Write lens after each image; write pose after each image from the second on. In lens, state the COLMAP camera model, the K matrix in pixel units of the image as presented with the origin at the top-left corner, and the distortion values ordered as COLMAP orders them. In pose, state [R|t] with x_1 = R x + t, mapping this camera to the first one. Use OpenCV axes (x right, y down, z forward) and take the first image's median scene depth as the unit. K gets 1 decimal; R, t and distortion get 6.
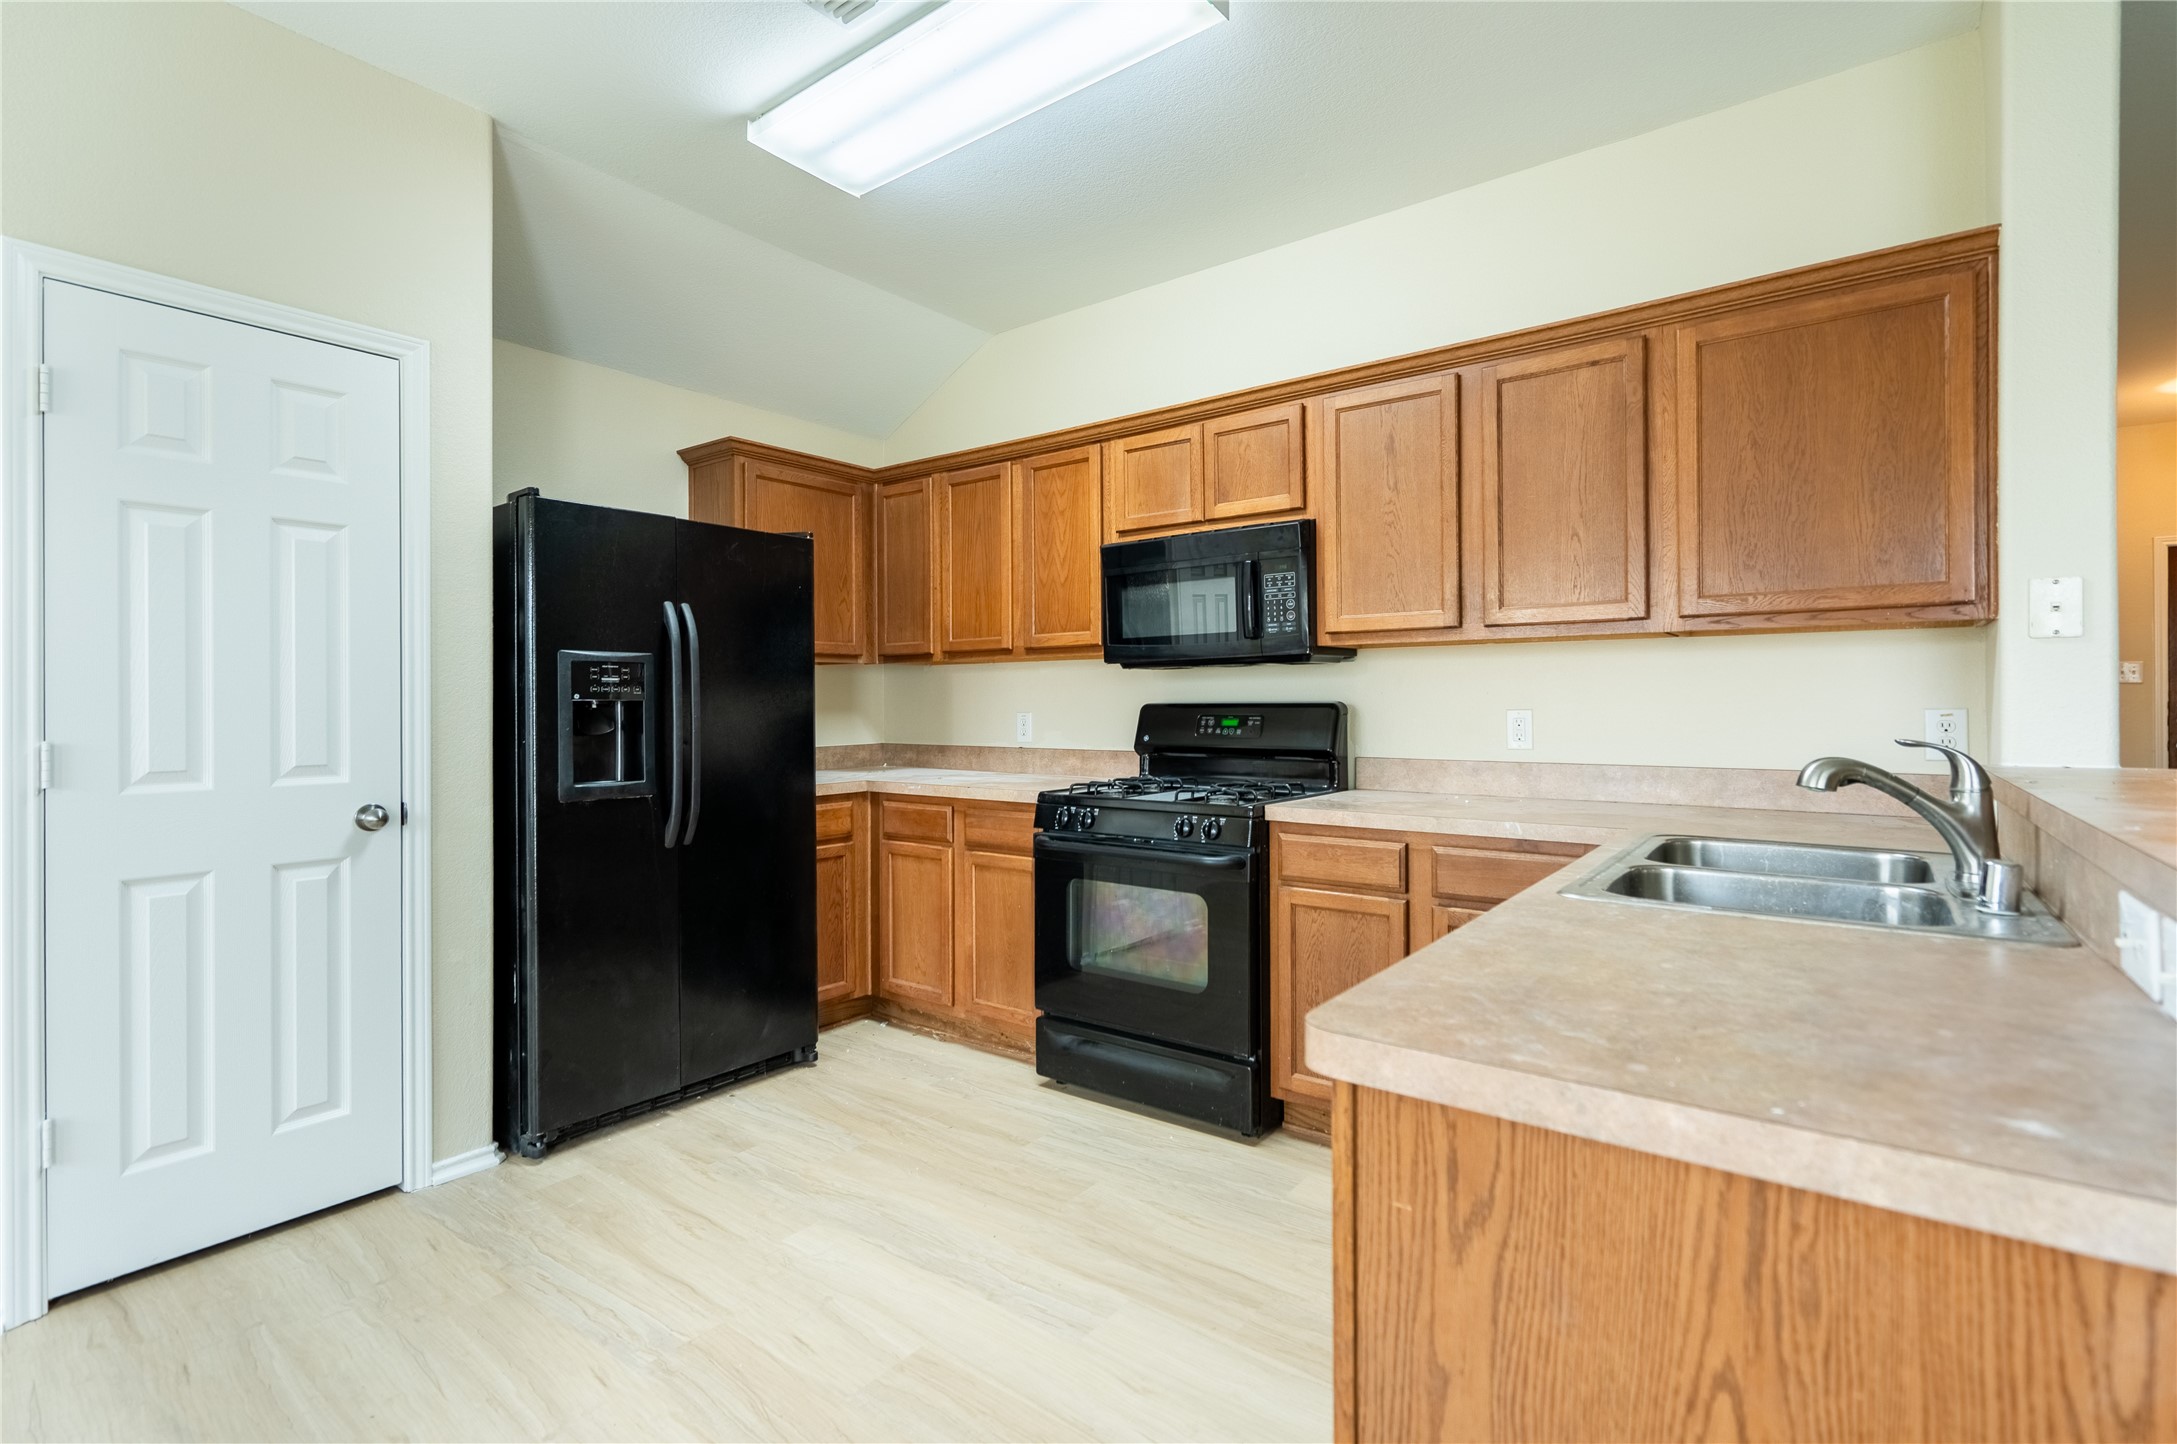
lens RADIAL K [[1013.4, 0, 1105.3], [0, 1013.4, 700.2], [0, 0, 1]] dist [-0.001470, 0.000464]
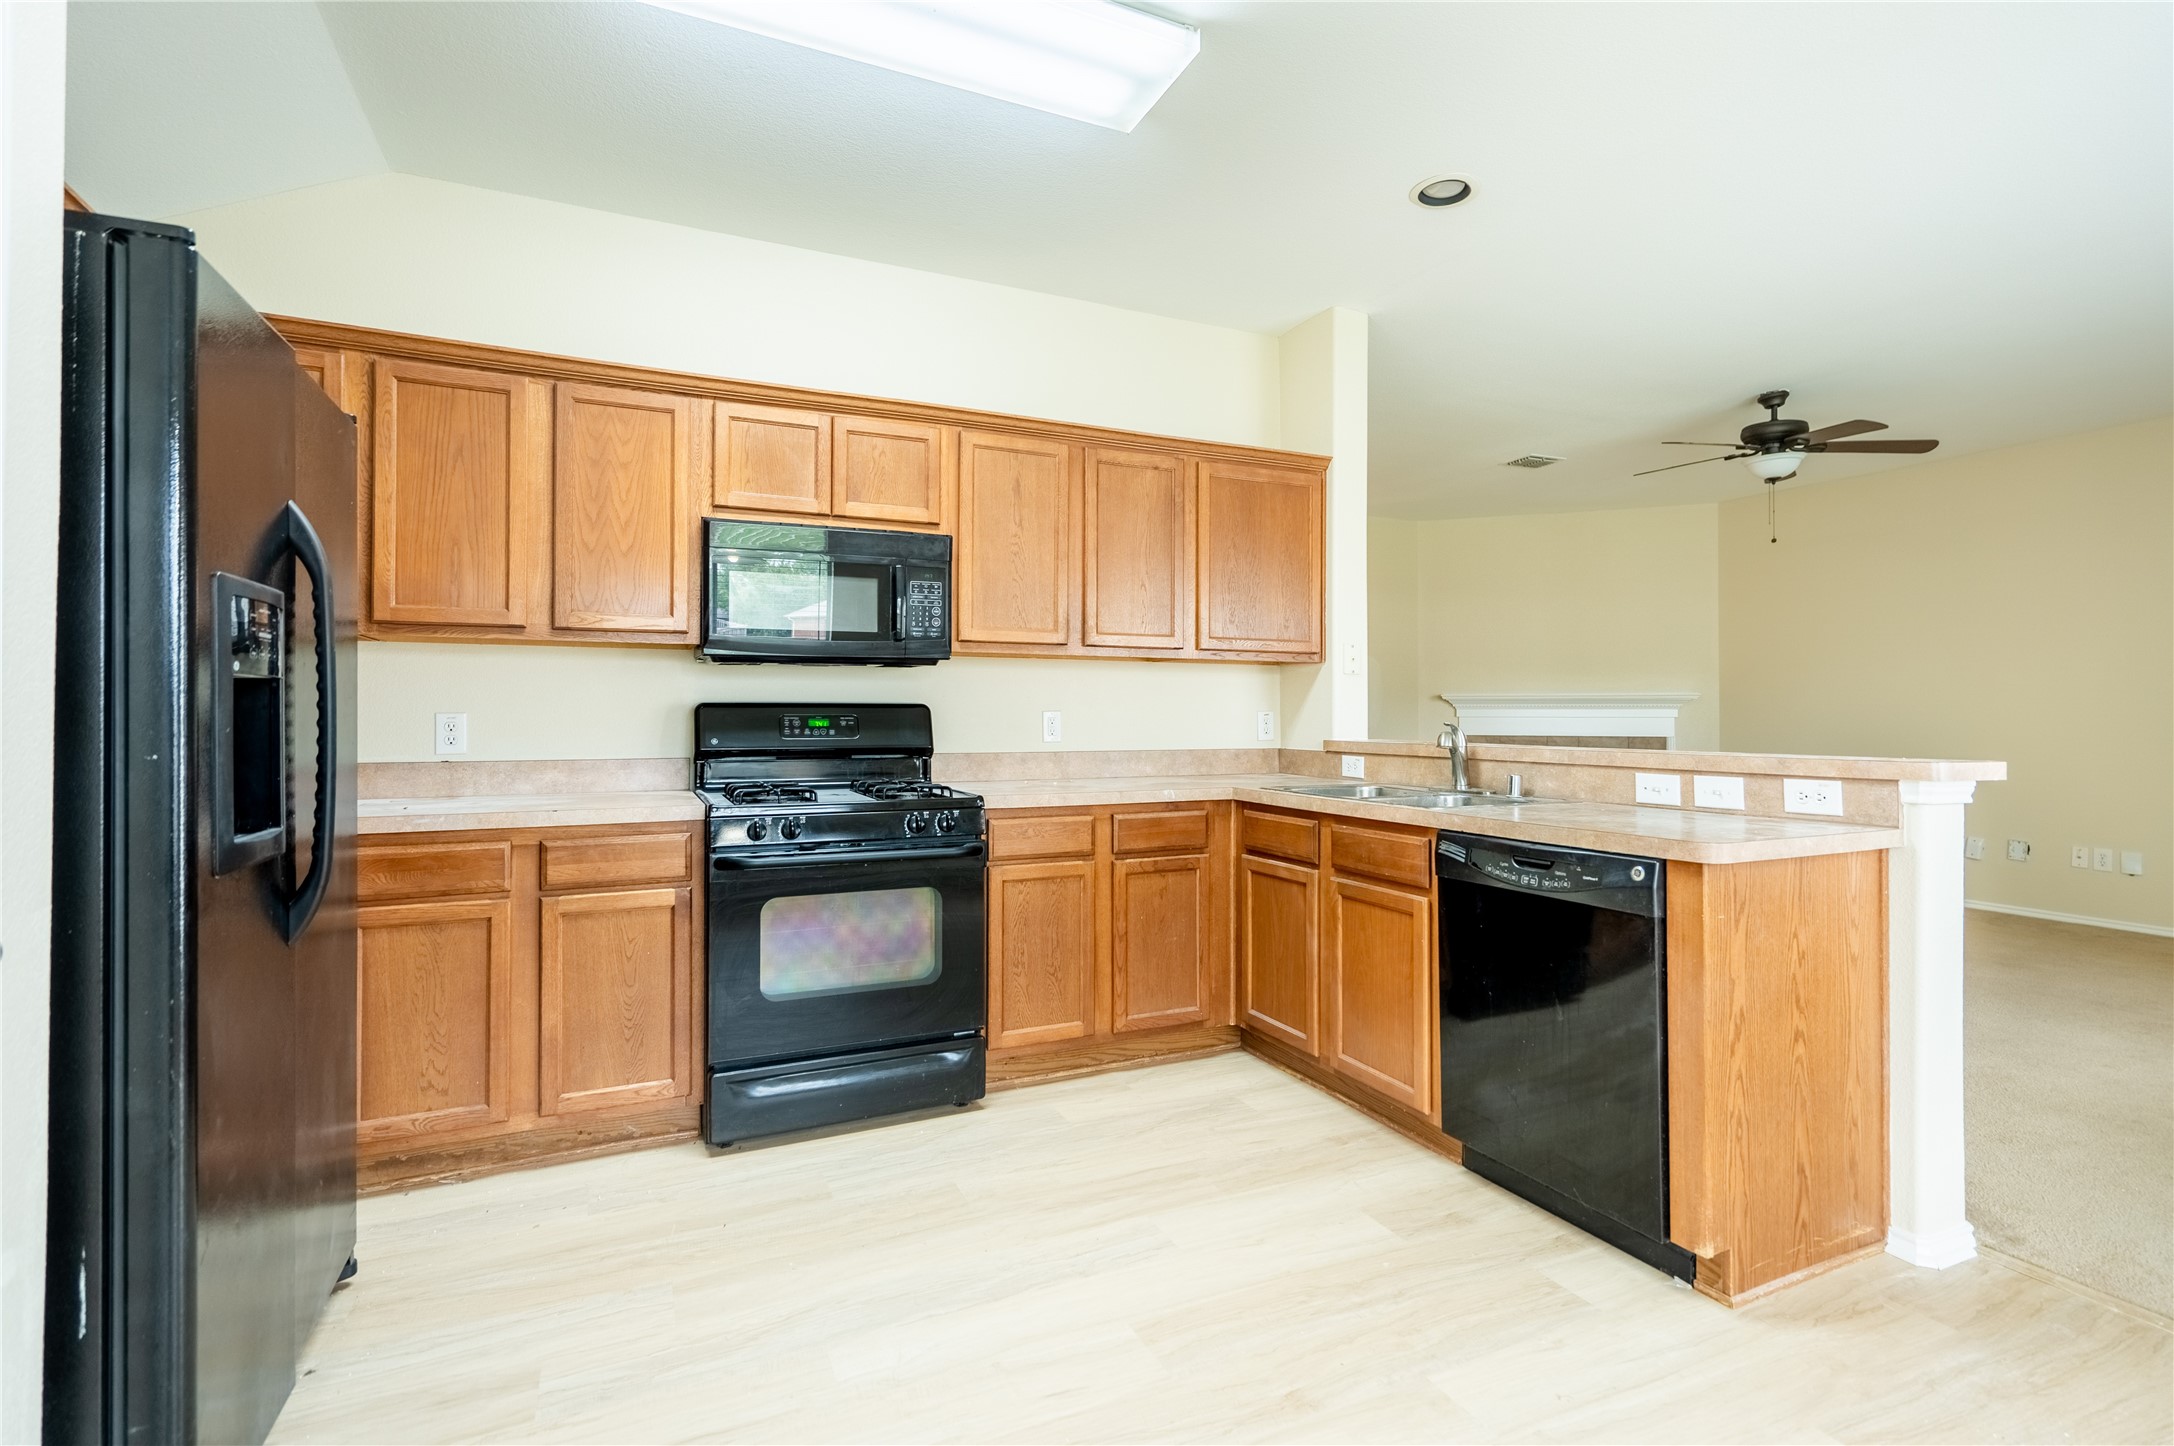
lens RADIAL K [[1012.0, 0, 1103.7], [0, 1012.0, 701.3], [0, 0, 1]] dist [-0.001470, 0.000464]
pose [[0.464018, 0.017723, 0.885649, -0.709946], [-0.005238, 0.999837, -0.017264, 0.019018], [-0.885810, 0.003371, 0.464035, 0.352411]]
